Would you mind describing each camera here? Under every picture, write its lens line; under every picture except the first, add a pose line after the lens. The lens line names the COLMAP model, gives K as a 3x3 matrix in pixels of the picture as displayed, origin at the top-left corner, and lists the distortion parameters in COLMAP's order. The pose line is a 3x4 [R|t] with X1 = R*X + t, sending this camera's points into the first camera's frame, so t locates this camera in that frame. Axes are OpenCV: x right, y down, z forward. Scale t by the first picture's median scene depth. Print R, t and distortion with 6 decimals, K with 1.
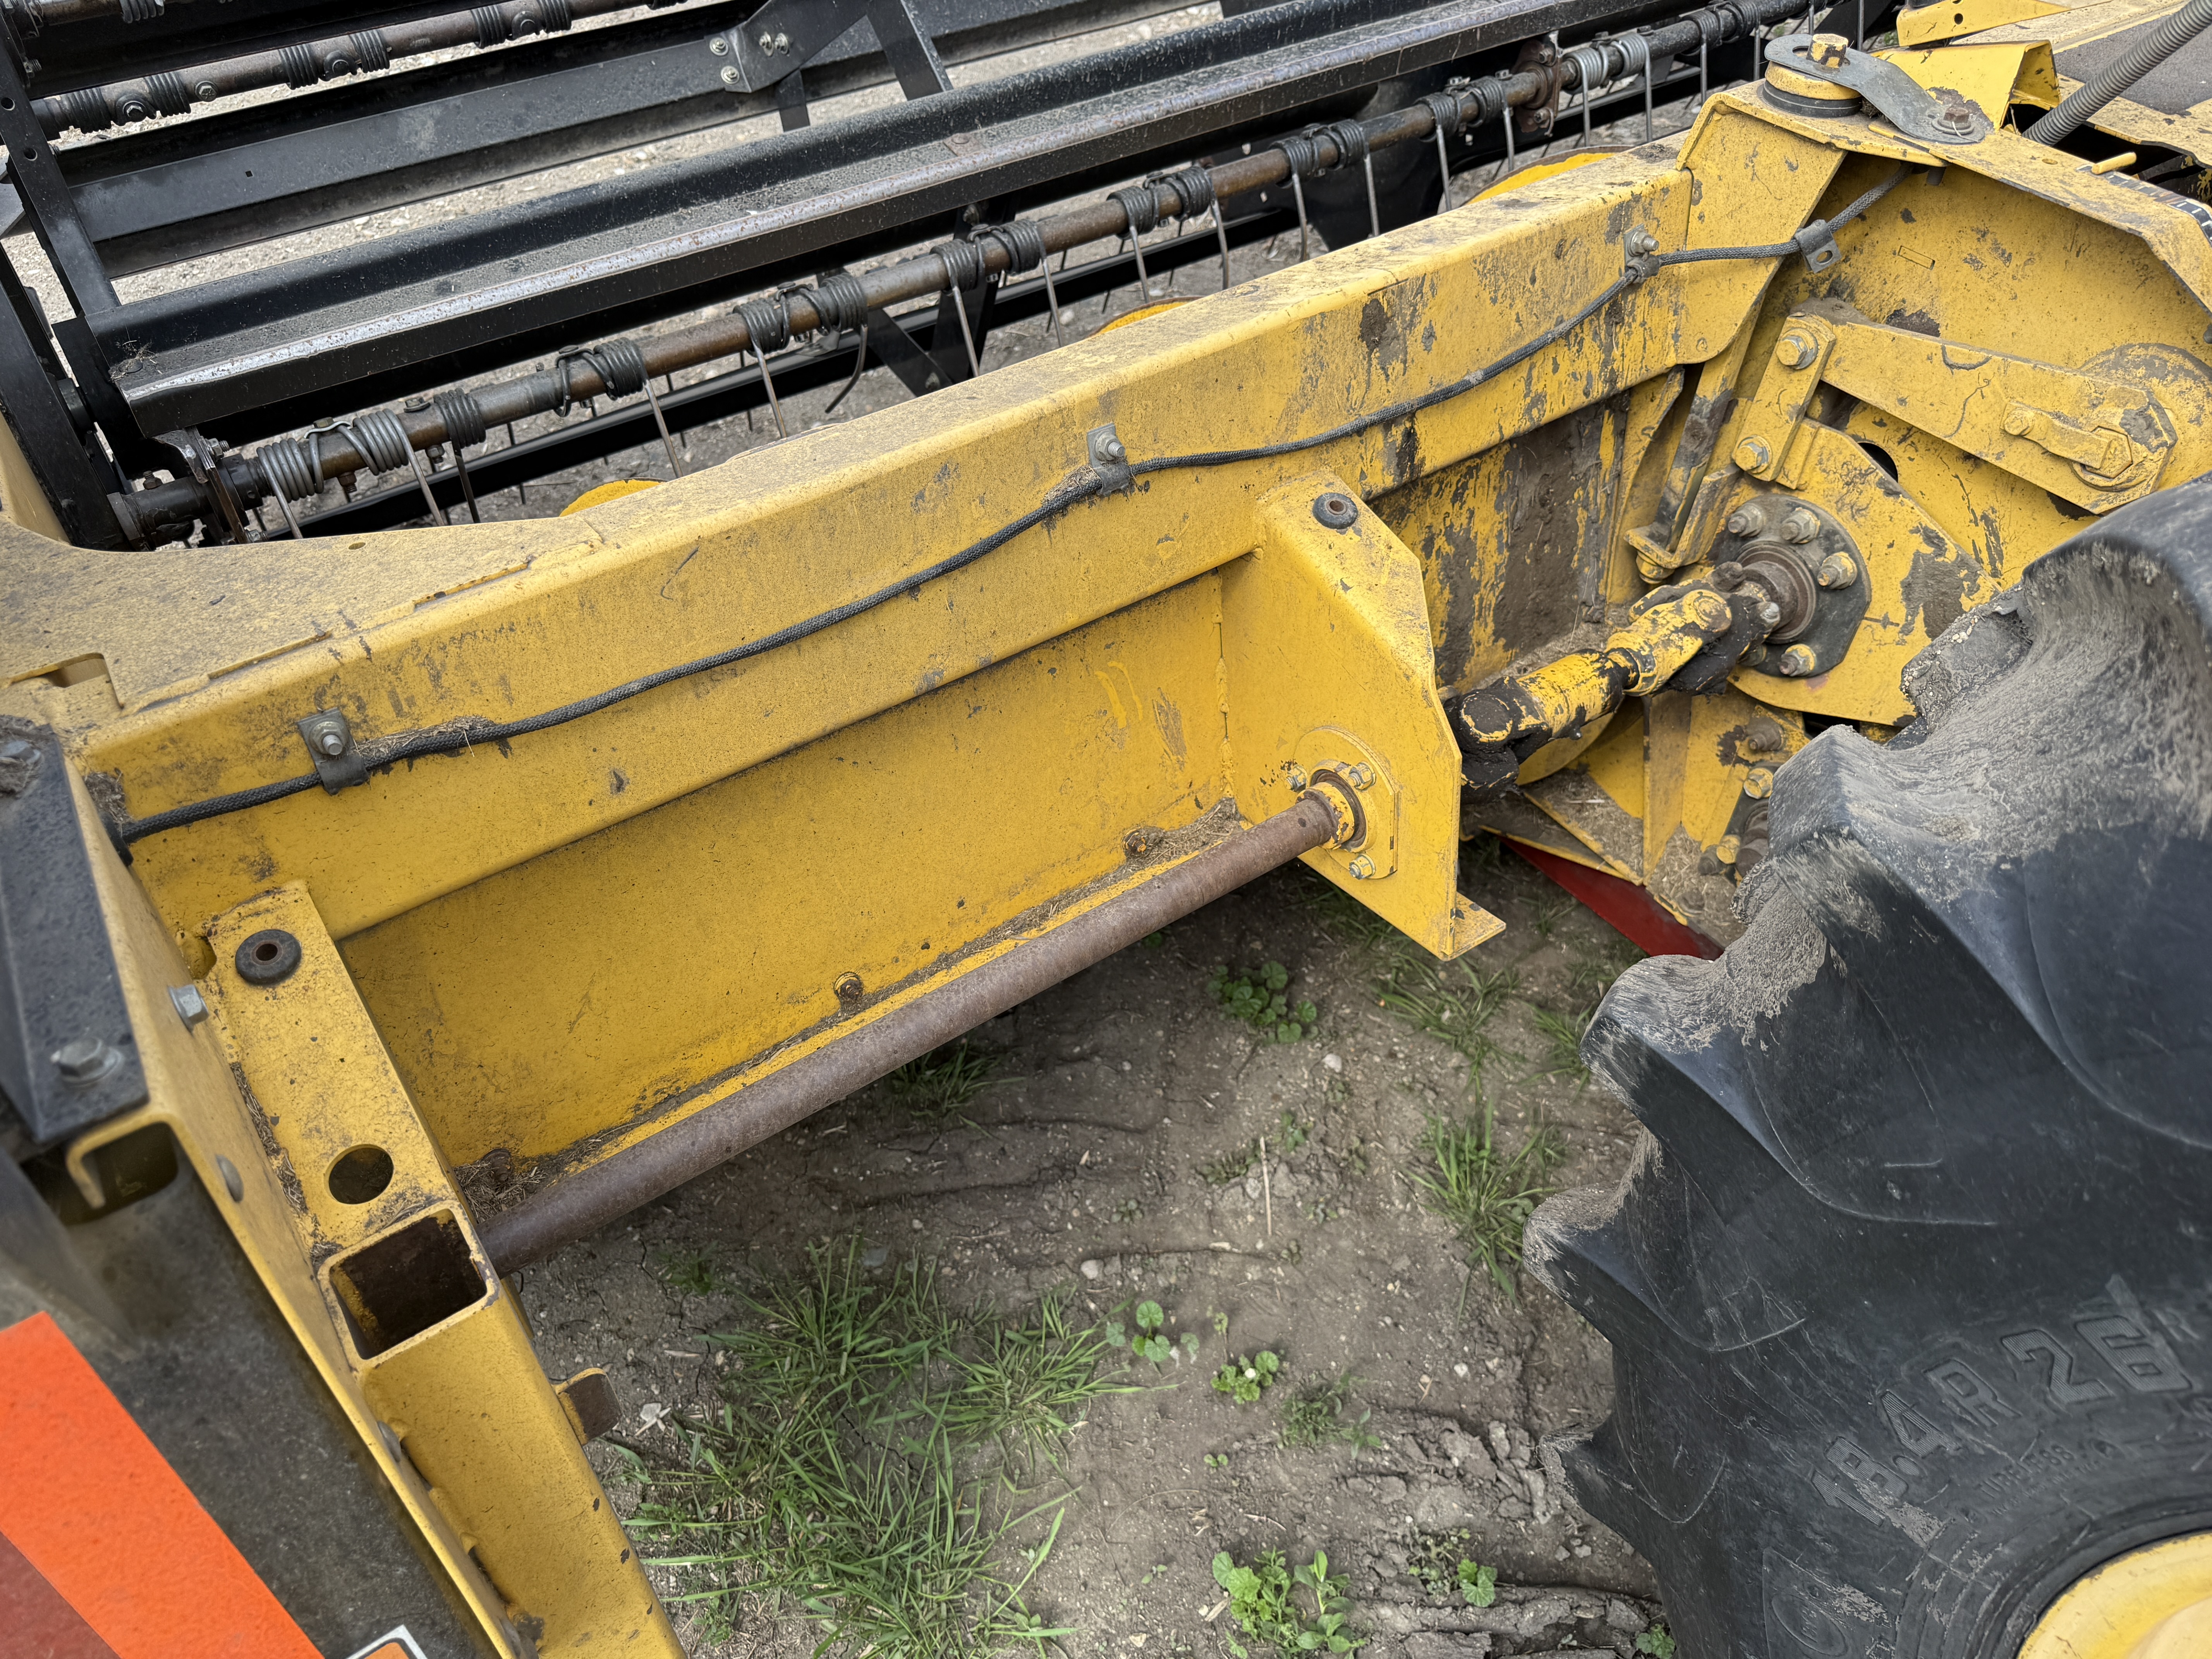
lens RADIAL K [[1578.9, 0, 1096.2], [0, 1578.9, 831.5], [0, 0, 1]] dist [0.009301, -0.023774]
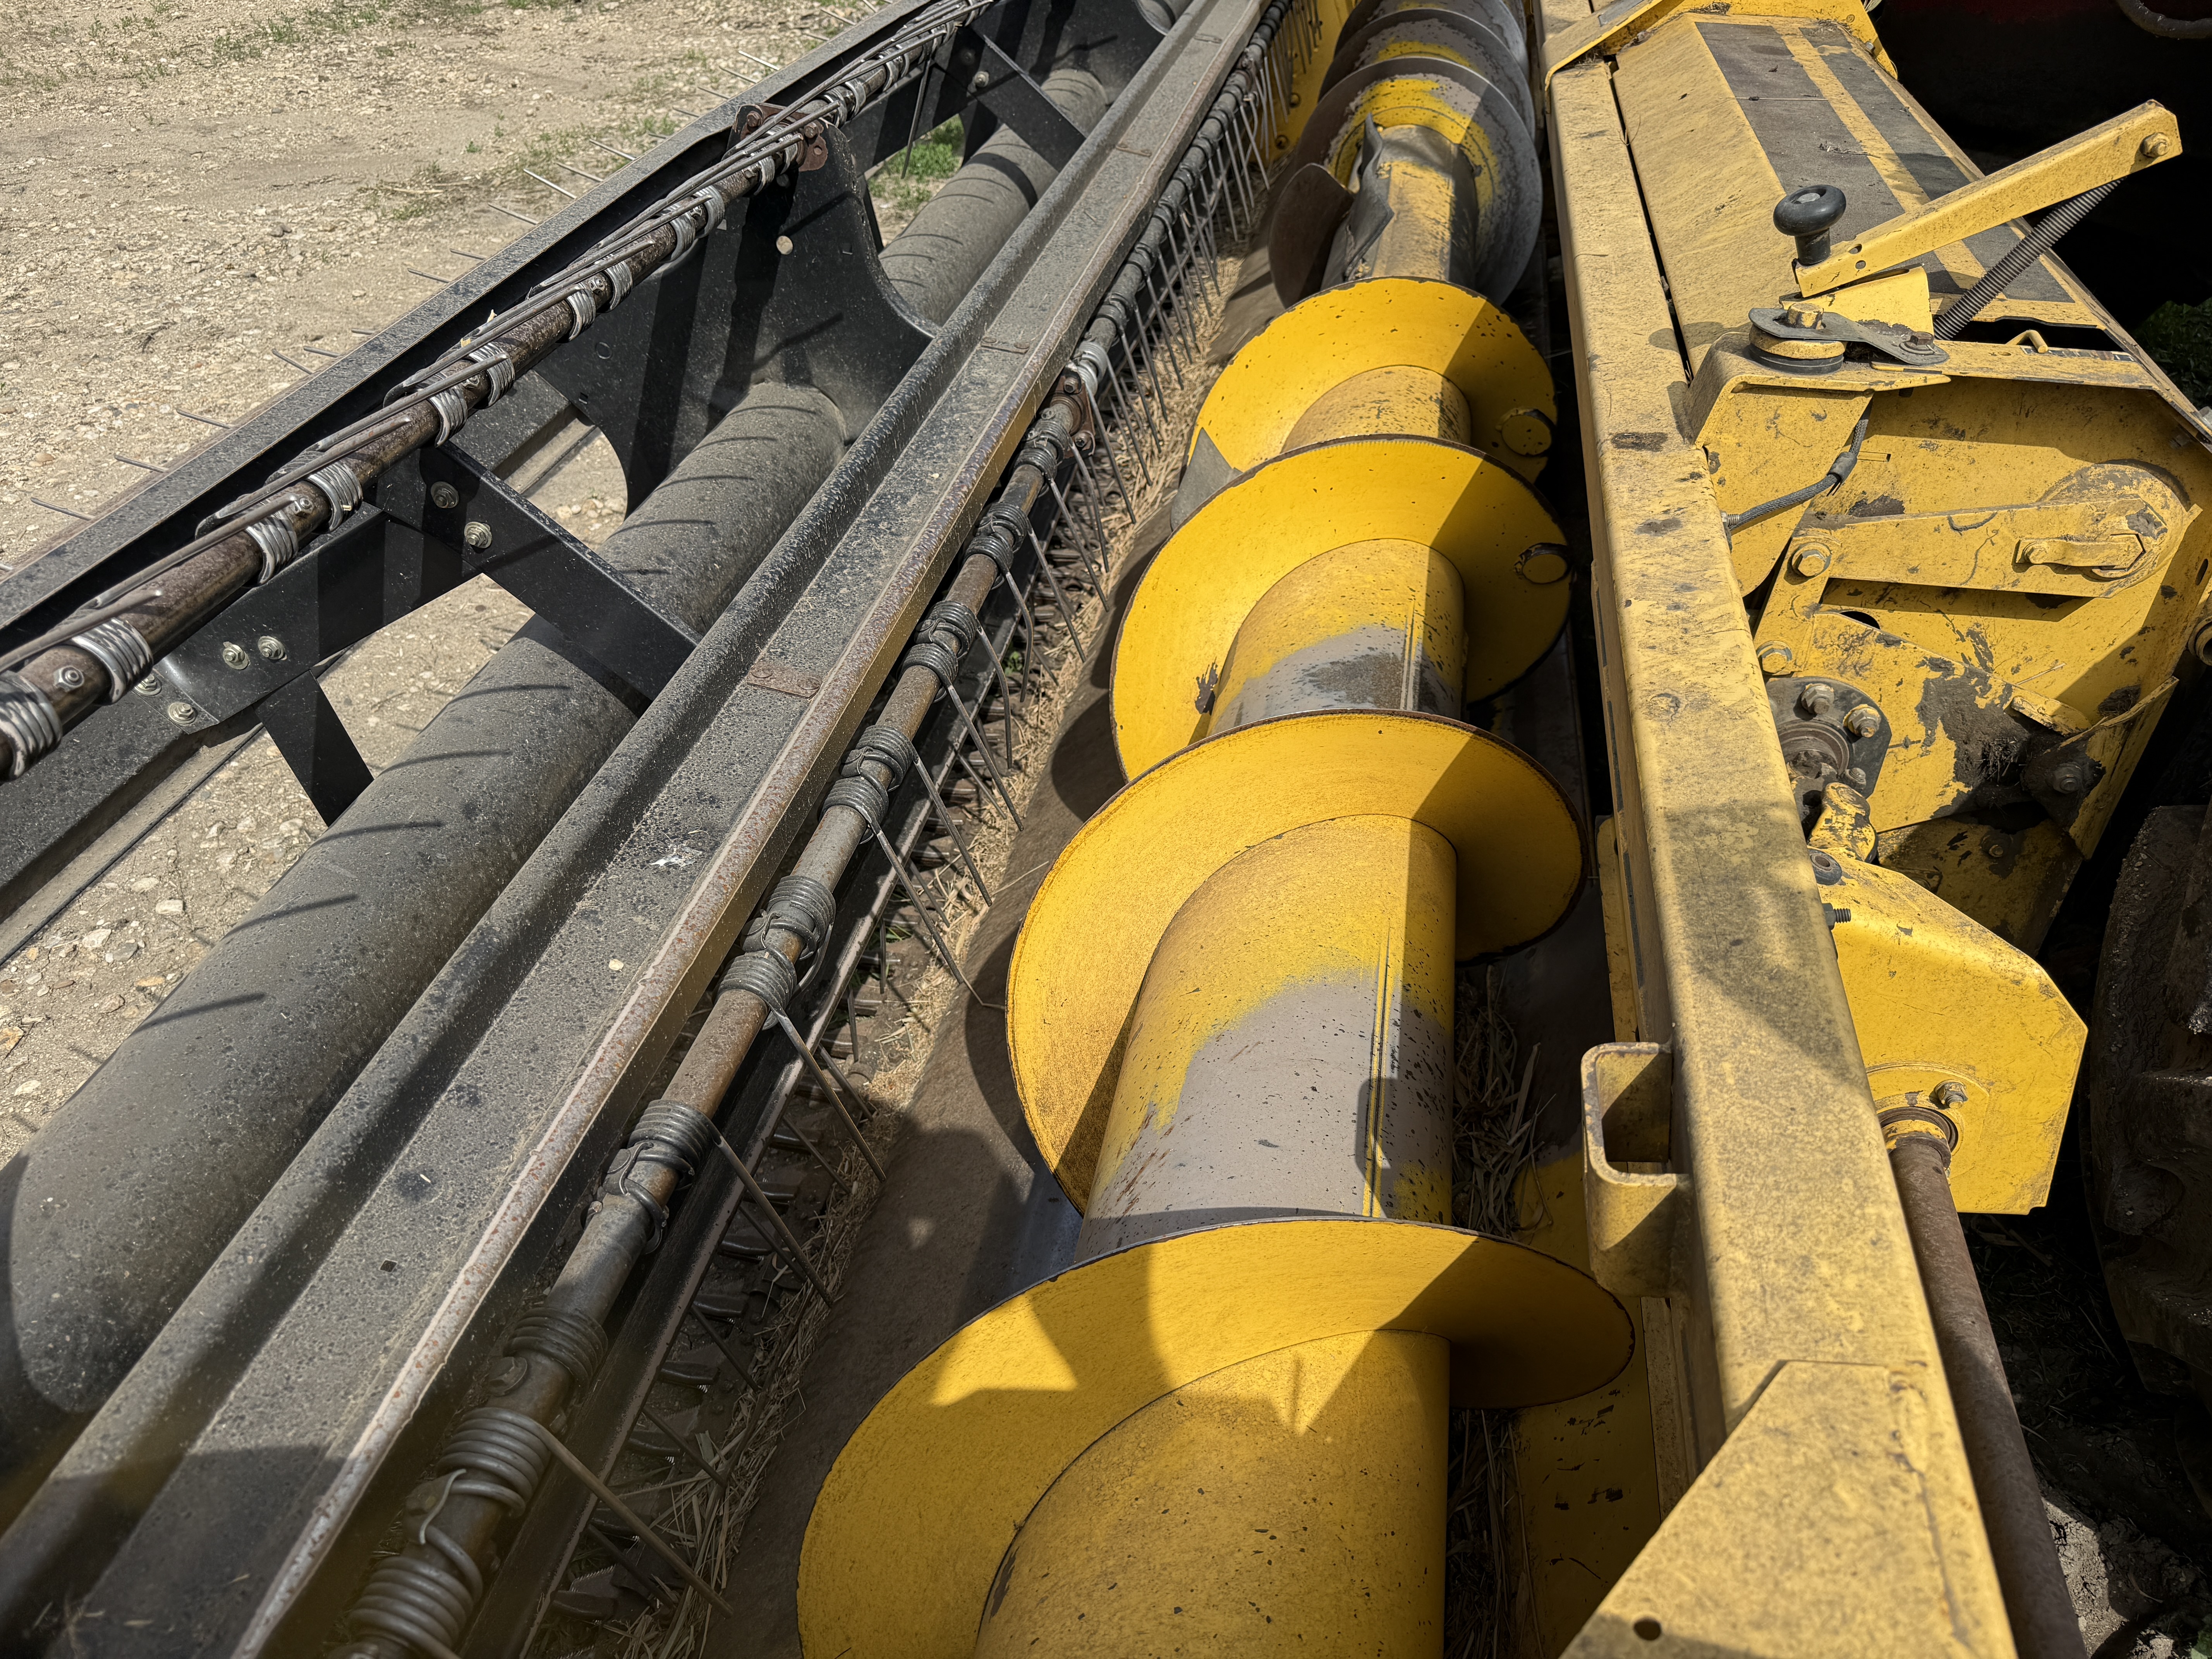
lens RADIAL K [[1584.5, 0, 1098.8], [0, 1584.5, 870.7], [0, 0, 1]] dist [-0.003826, -0.003030]
pose [[0.716785, -0.435565, 0.544521, -0.601046], [0.498058, 0.866338, 0.037365, -0.399430], [-0.488014, 0.244420, 0.837915, 0.361083]]
